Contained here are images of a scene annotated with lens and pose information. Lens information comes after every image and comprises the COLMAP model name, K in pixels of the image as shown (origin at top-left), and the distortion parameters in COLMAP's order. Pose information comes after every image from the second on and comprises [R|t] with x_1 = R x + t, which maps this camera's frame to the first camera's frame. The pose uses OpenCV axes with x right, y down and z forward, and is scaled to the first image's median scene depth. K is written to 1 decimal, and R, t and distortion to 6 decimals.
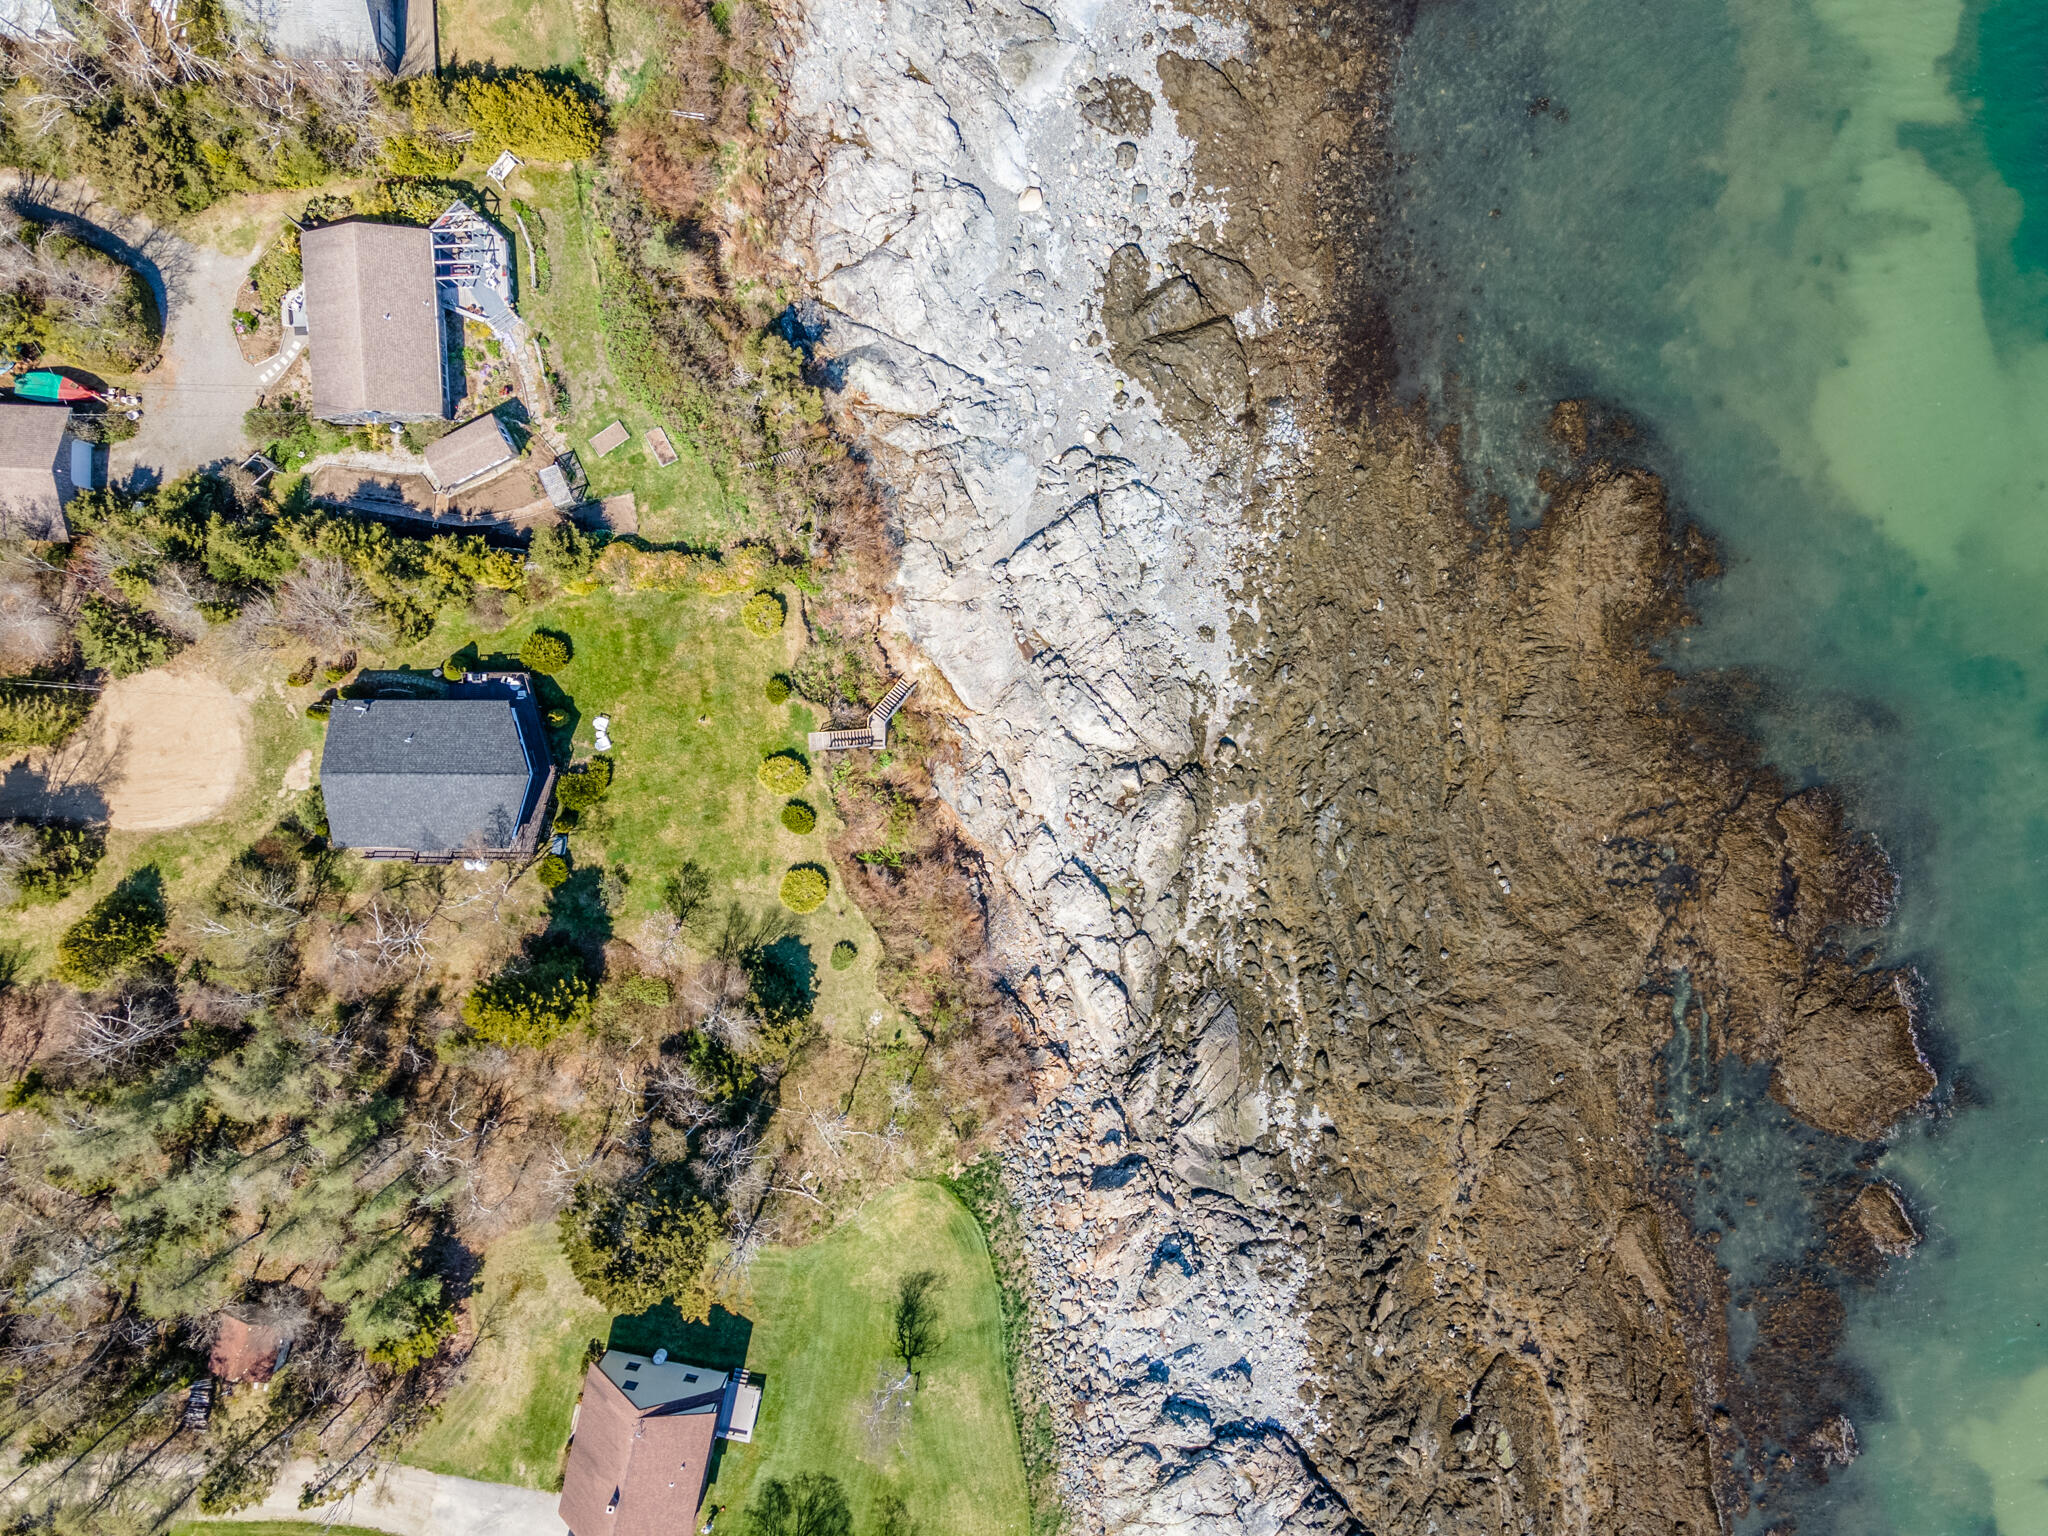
lens RADIAL K [[1475.8, 0, 1024.0], [0, 1475.8, 768.0], [0, 0, 1]] dist [0.037487, 0.007923]
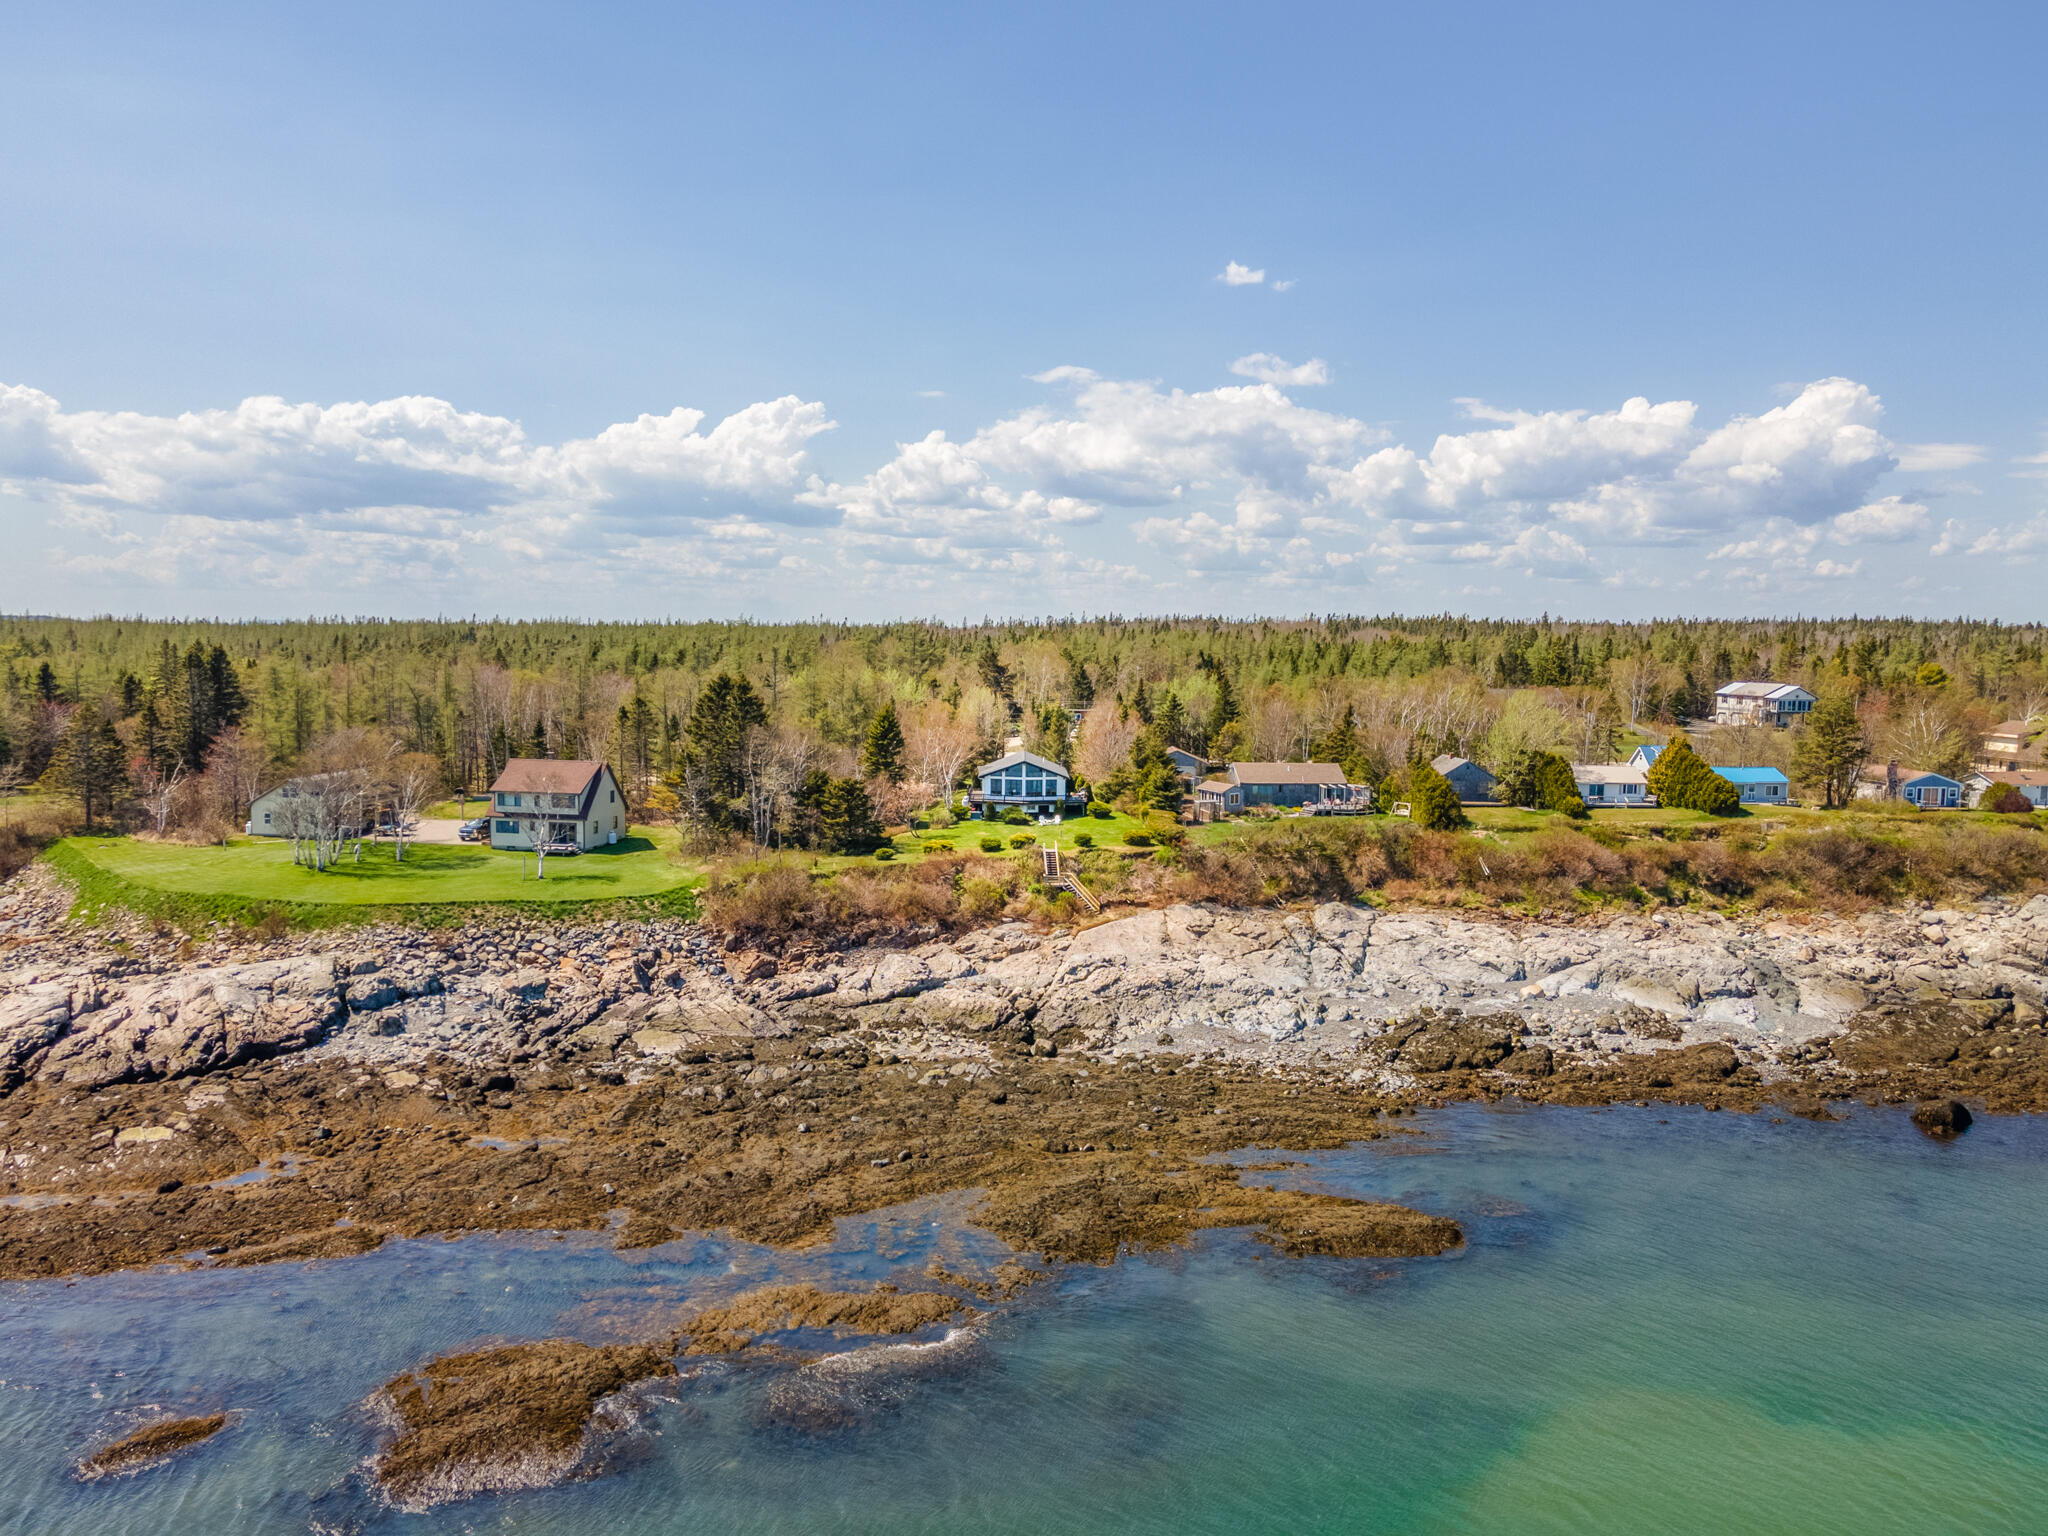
lens RADIAL K [[1491.1, 0, 1024.0], [0, 1491.1, 768.0], [0, 0, 1]] dist [-0.000383, 0.049623]
pose [[0.012405, 0.086523, -0.996173, 1.112373], [-0.998849, -0.045100, -0.016355, 0.027329], [-0.046343, 0.995228, 0.085864, 0.753142]]
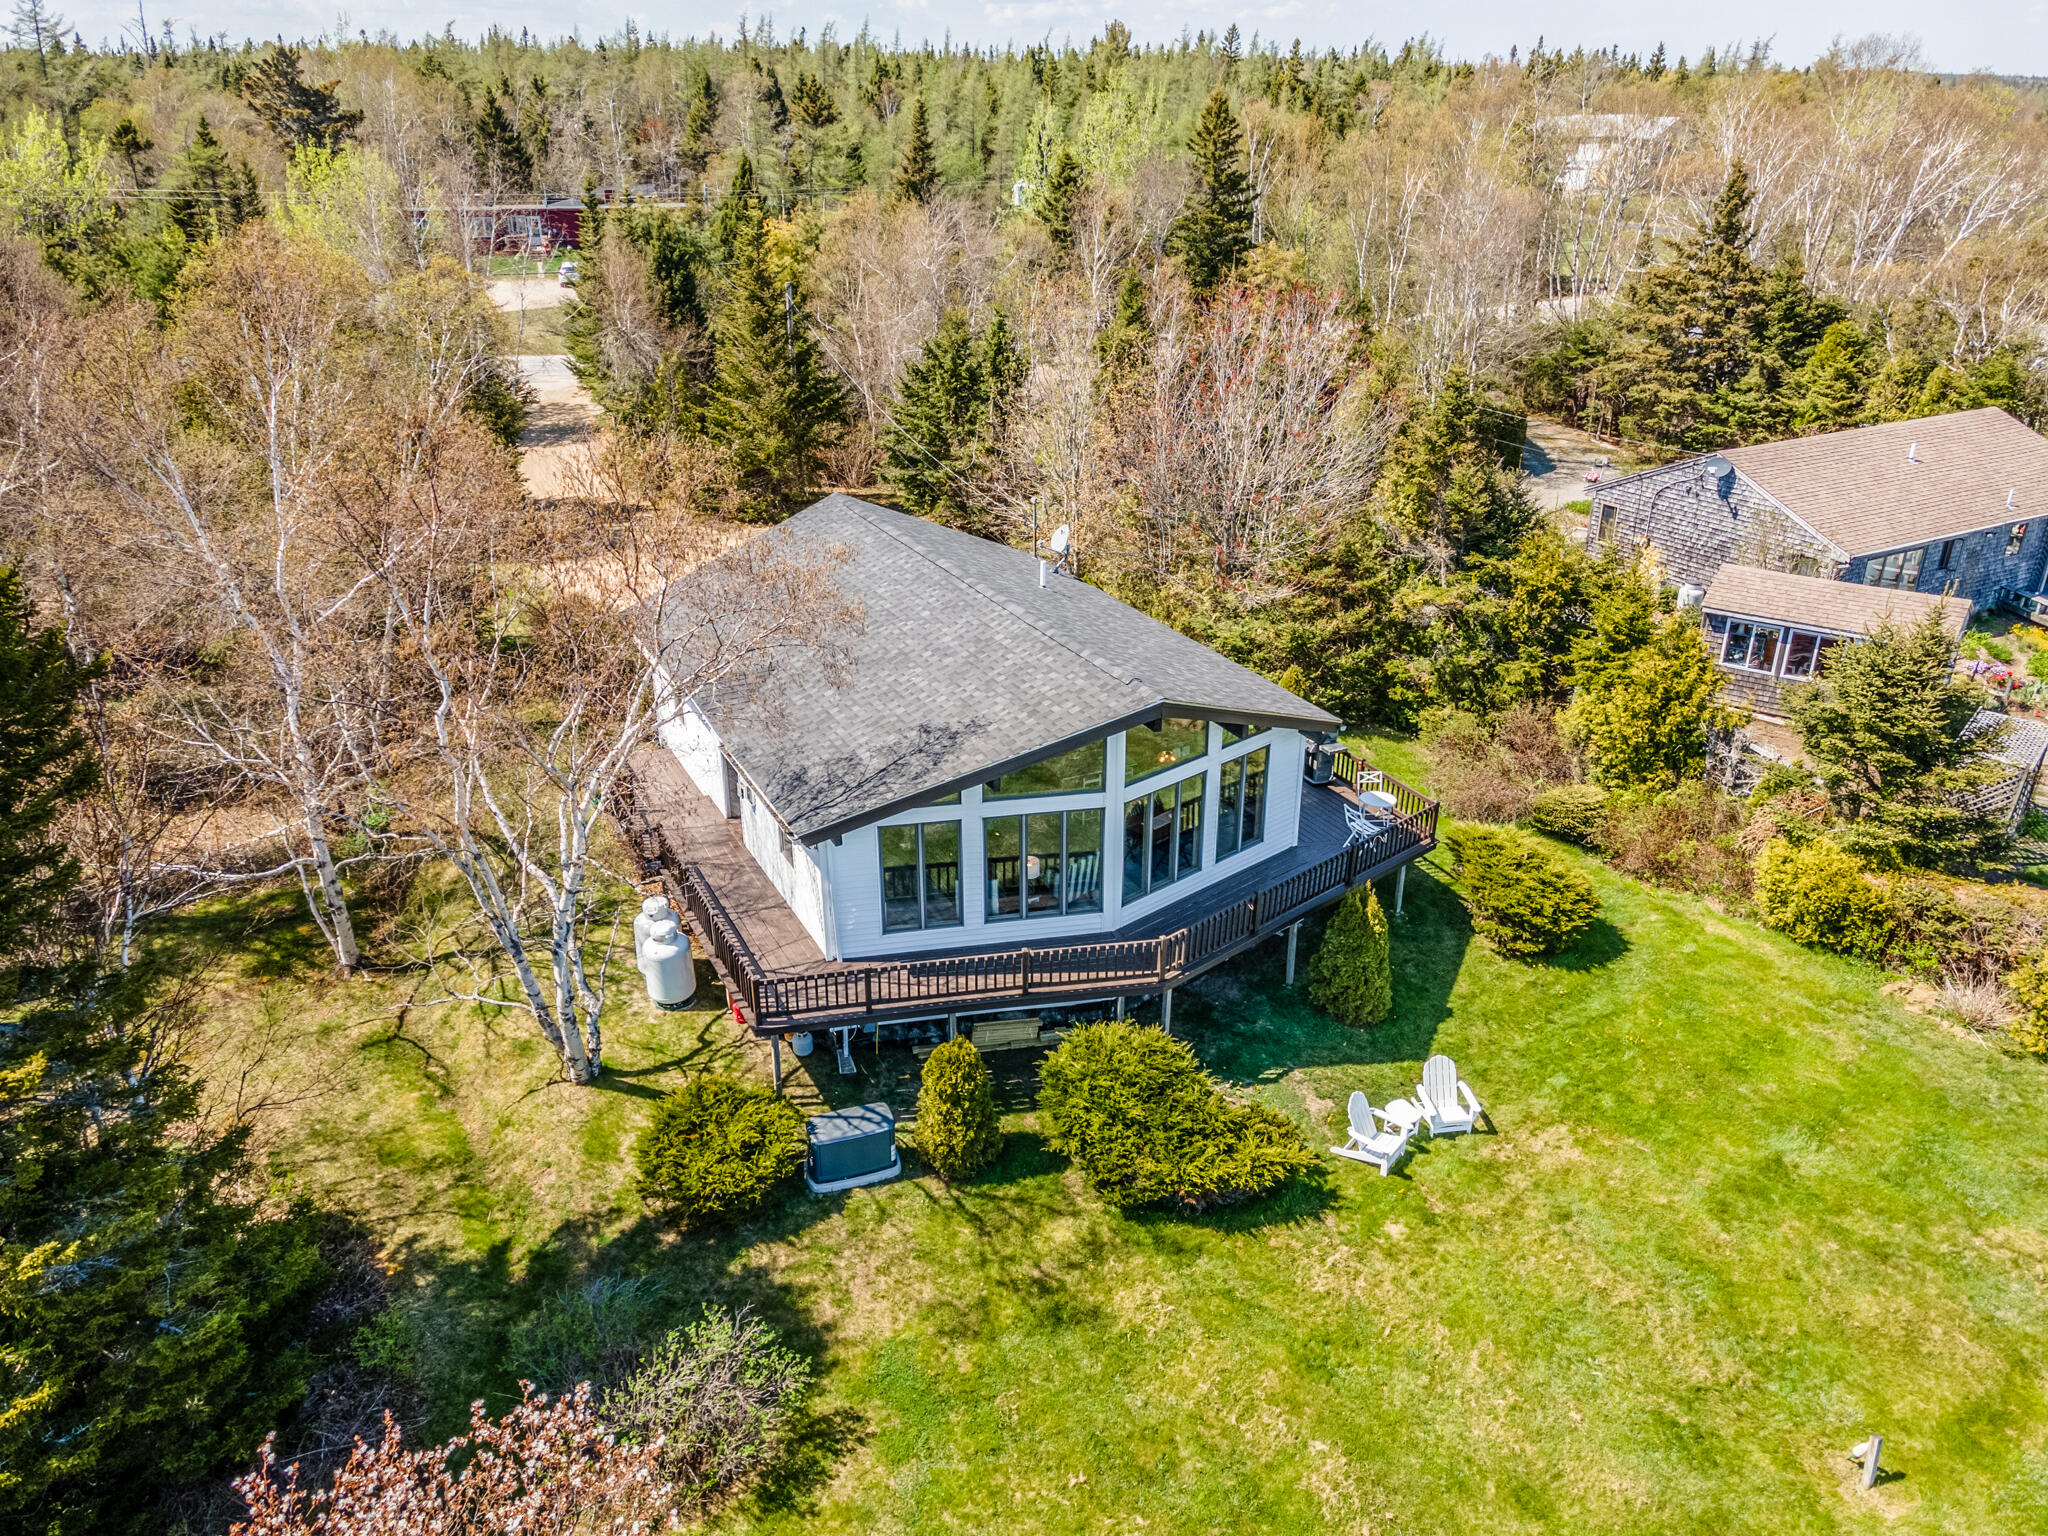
lens RADIAL K [[1498.3, 0, 1024.0], [0, 1498.3, 768.0], [0, 0, 1]] dist [0.040365, 0.003371]
pose [[0.449796, 0.362898, -0.816081, -0.140274], [-0.892599, 0.151110, -0.424774, 0.102580], [-0.030831, 0.919495, 0.391891, 0.800388]]
